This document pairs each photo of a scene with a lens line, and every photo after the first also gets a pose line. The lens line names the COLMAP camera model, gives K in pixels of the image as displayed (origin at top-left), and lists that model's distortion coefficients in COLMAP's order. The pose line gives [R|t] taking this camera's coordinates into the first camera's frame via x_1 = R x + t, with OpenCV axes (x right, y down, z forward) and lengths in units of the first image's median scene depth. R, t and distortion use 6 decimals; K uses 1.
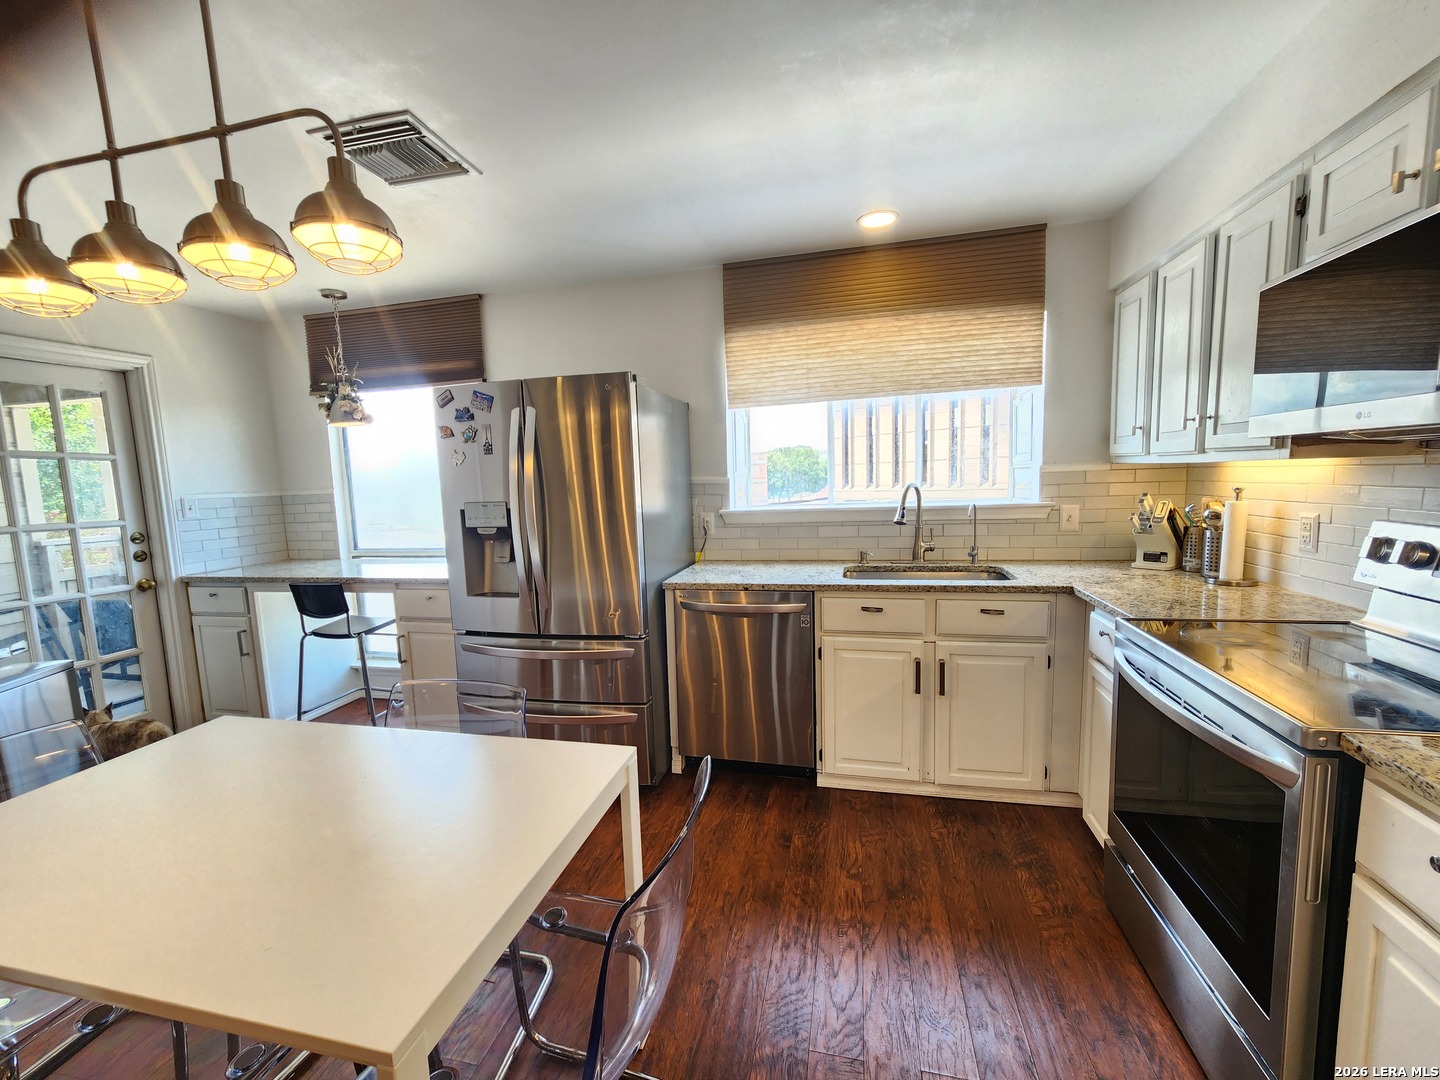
lens RADIAL K [[592.5, 0, 714.2], [0, 592.5, 544.5], [0, 0, 1]] dist [-0.000353, 0.000851]
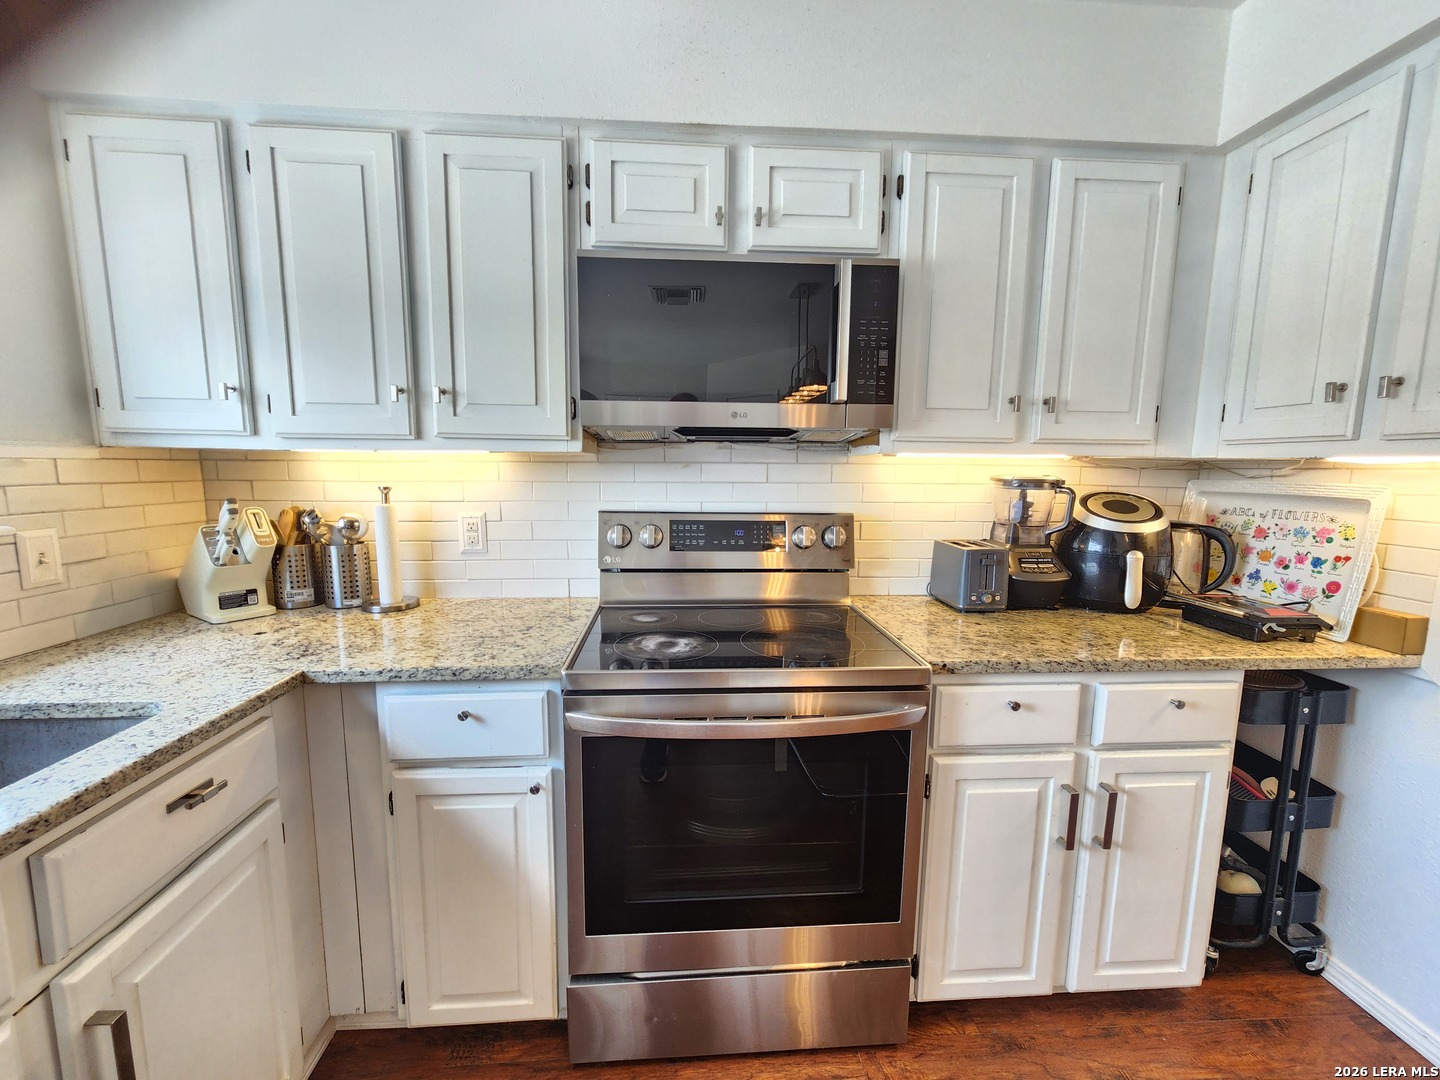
lens RADIAL K [[592.5, 0, 718.7], [0, 592.5, 544.6], [0, 0, 1]] dist [-0.000353, 0.000851]
pose [[-0.301648, -0.091316, 0.949036, -0.005736], [0.112231, 0.985081, 0.130457, -0.056360], [-0.946791, 0.145863, -0.286899, 0.630592]]
